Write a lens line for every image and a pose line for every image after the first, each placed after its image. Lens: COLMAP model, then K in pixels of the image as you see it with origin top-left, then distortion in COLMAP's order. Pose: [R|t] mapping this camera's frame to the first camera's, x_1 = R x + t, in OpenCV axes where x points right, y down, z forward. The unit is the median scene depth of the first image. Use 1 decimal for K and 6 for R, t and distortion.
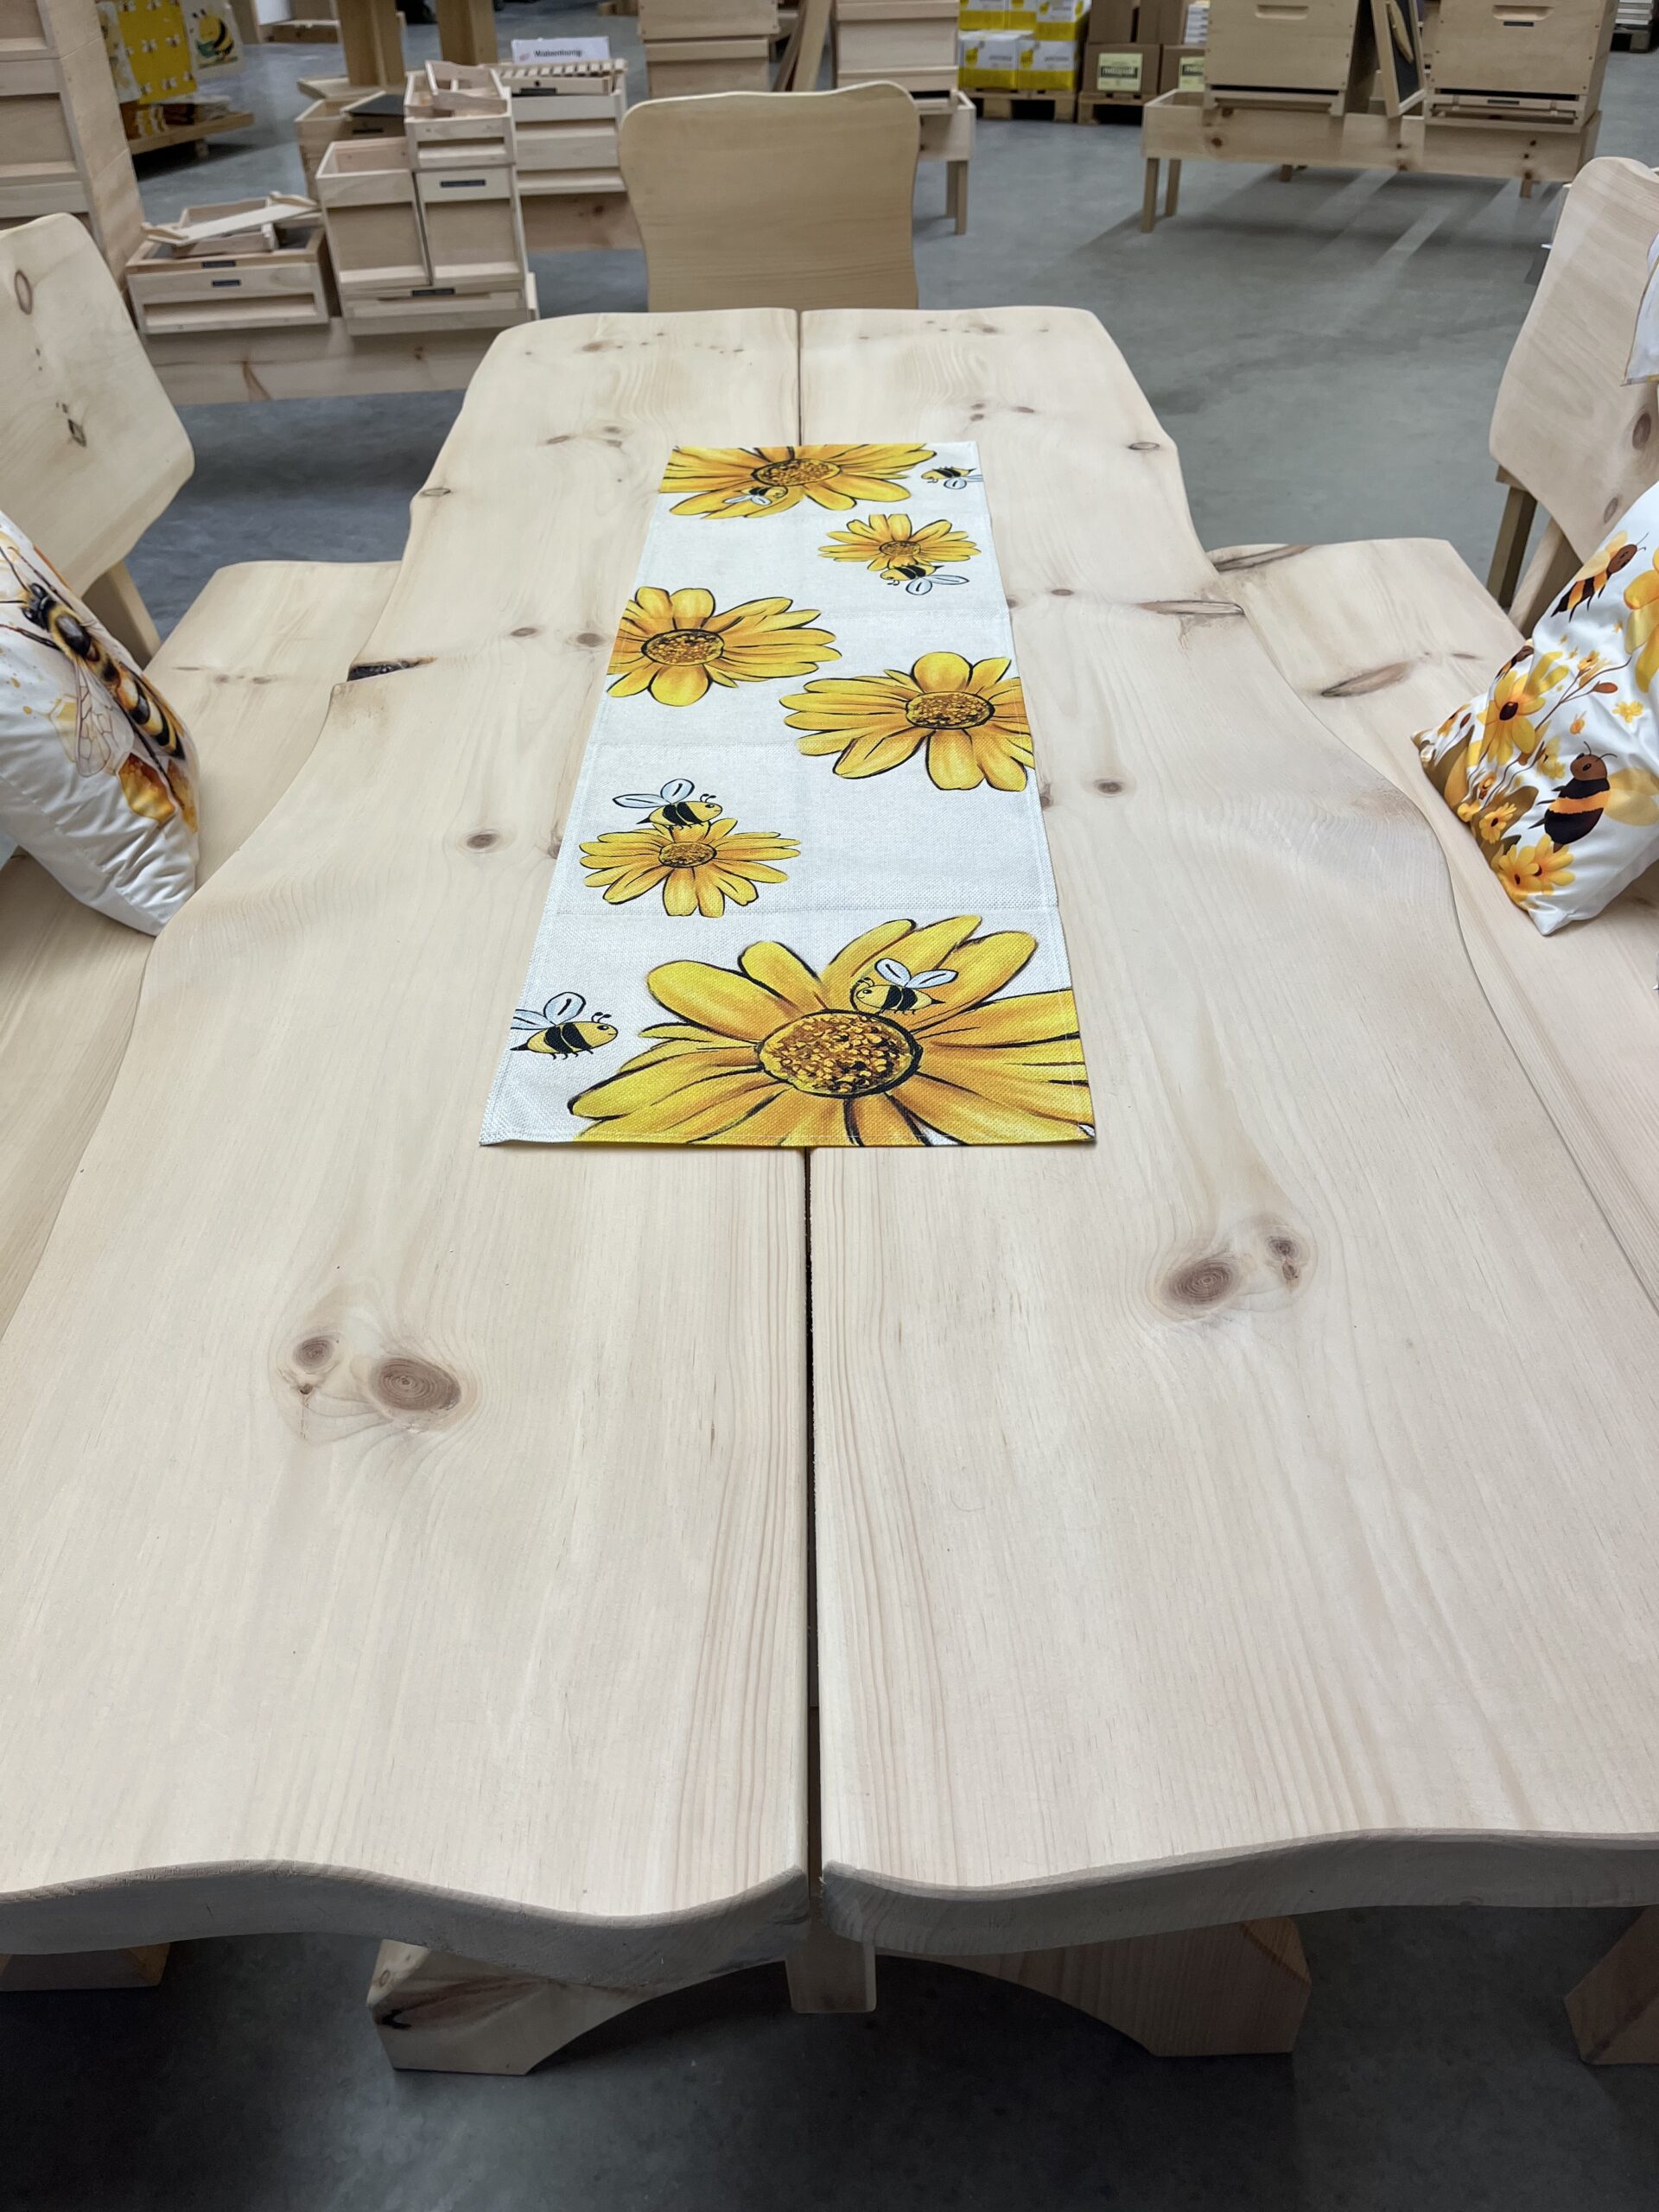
lens RADIAL K [[1670.1, 0, 826.2], [0, 1670.1, 1108.0], [0, 0, 1]] dist [0.044801, -0.049578]
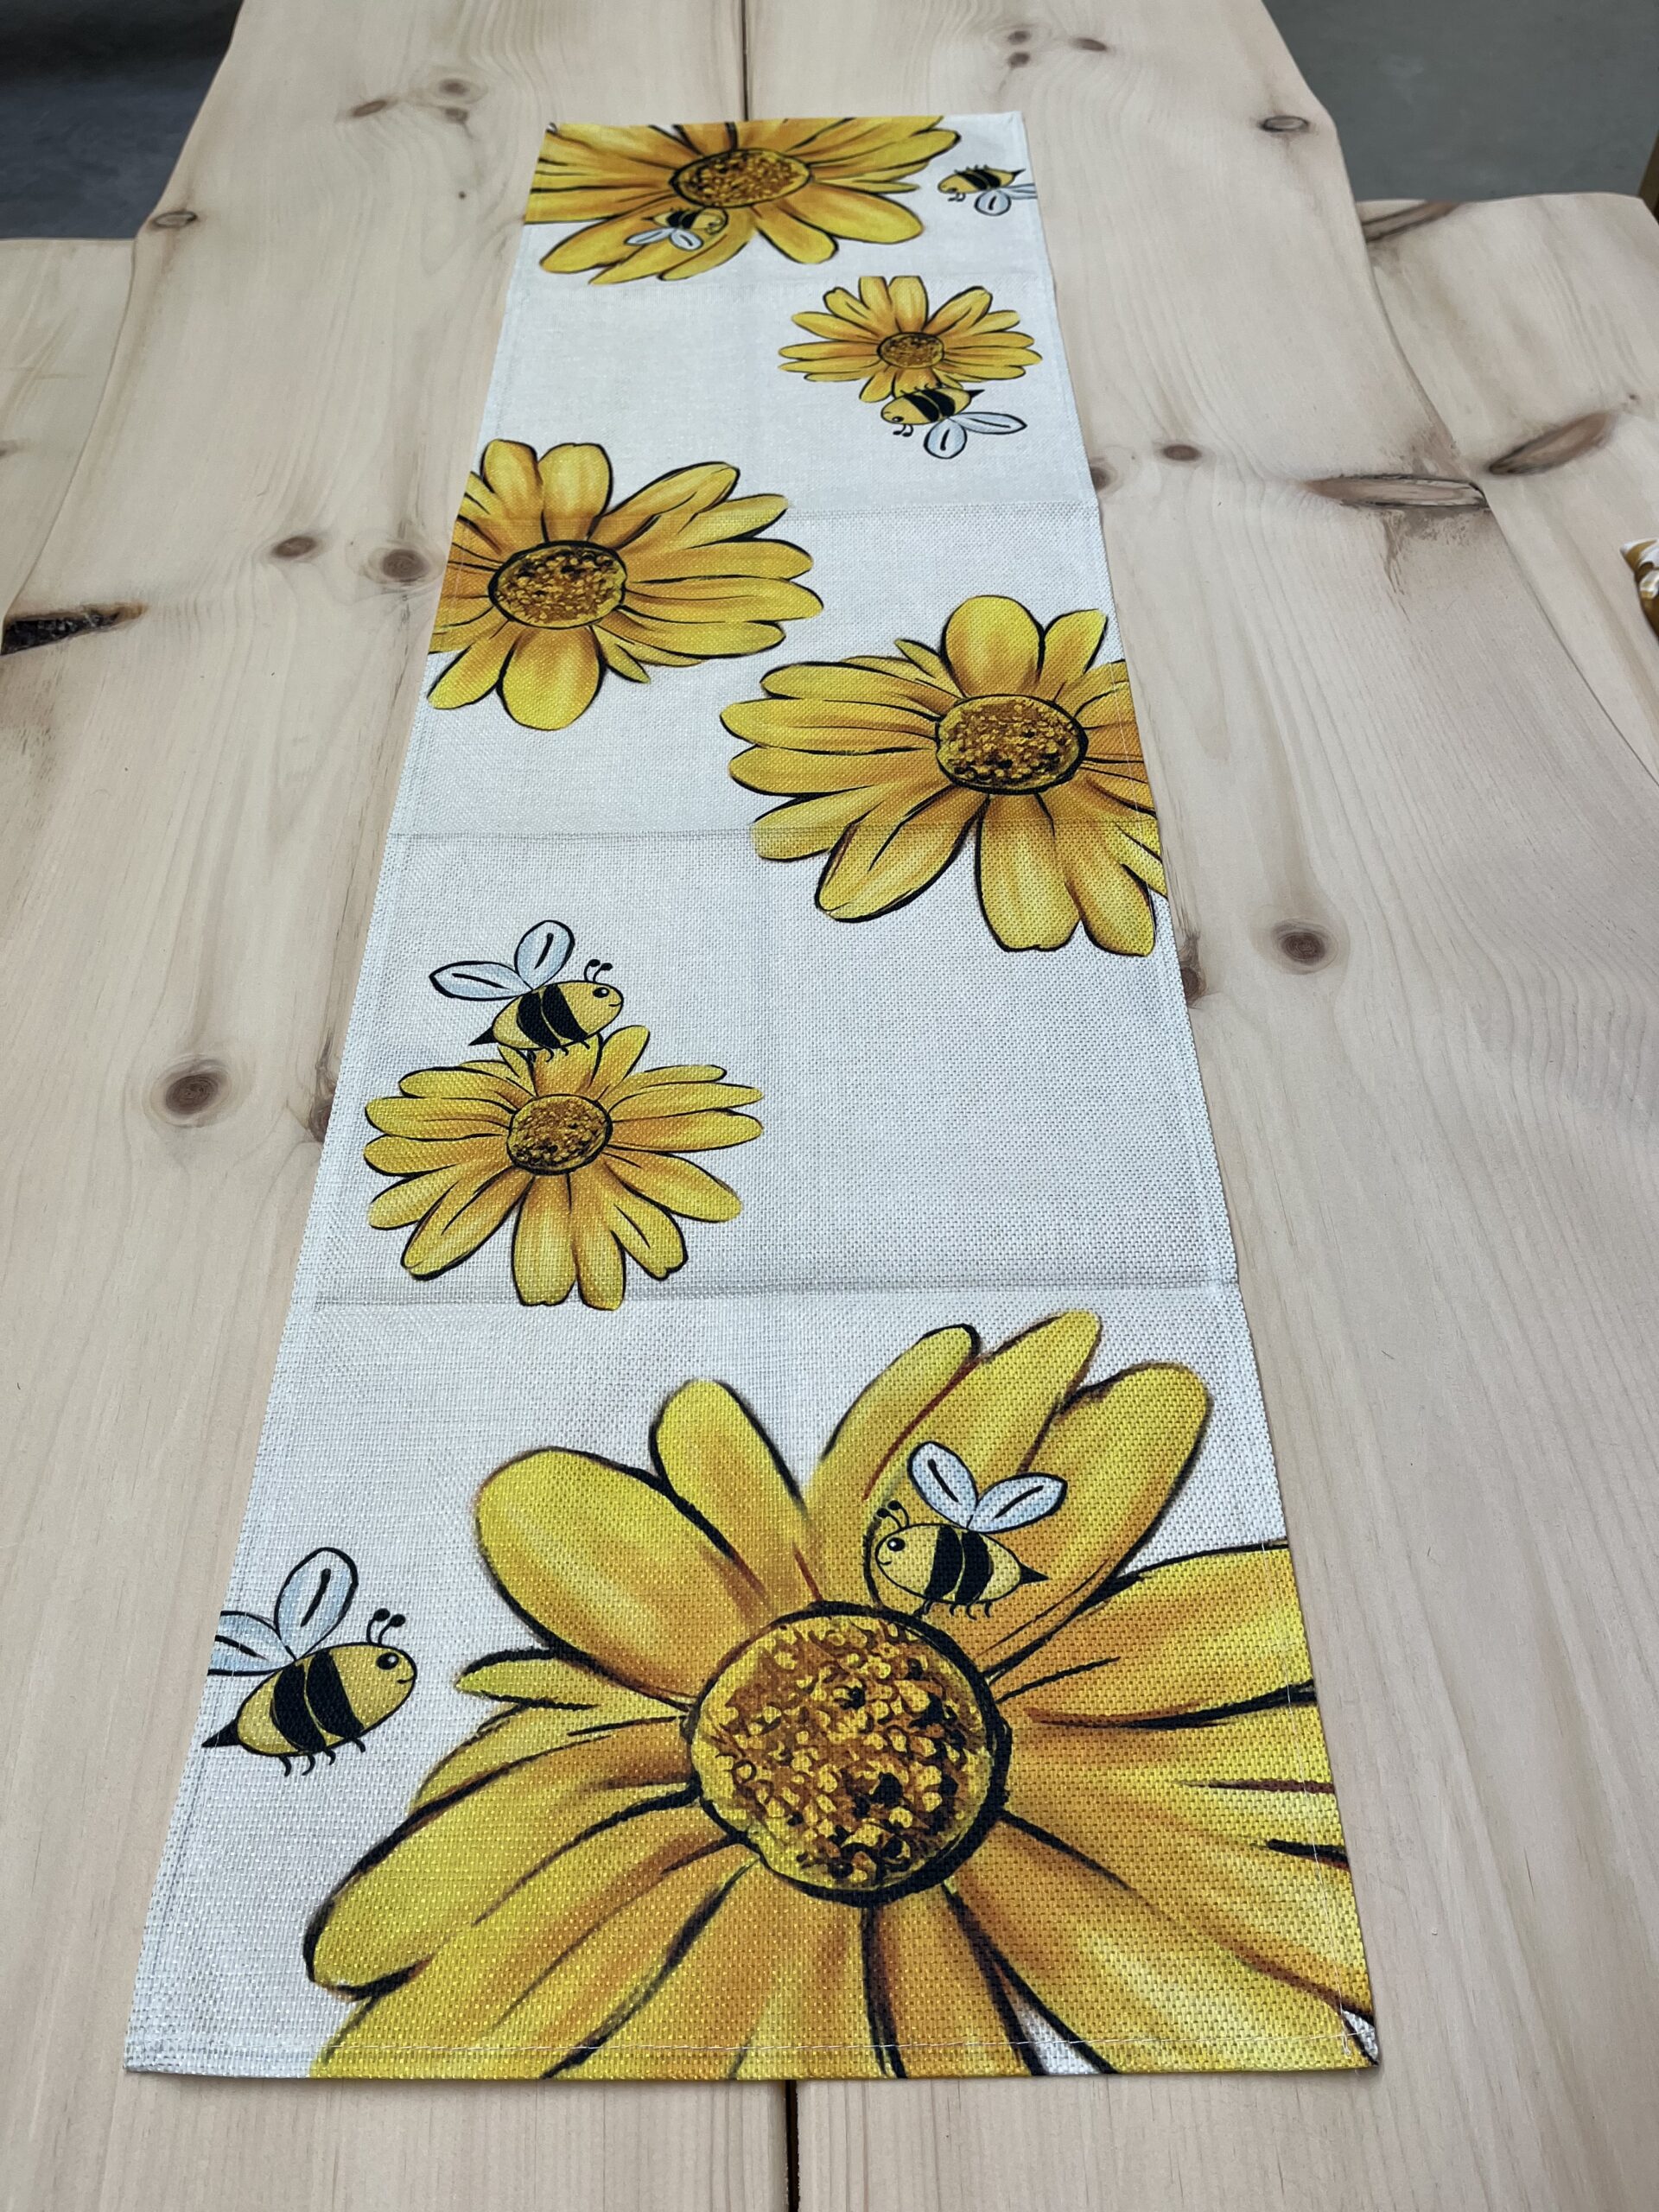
lens RADIAL K [[1670.1, 0, 832.6], [0, 1670.1, 1095.2], [0, 0, 1]] dist [0.044801, -0.049578]
pose [[0.999657, -0.019492, 0.017463, -0.001404], [0.014896, 0.972425, 0.232741, -0.264323], [-0.021518, -0.232401, 0.972382, 0.416738]]
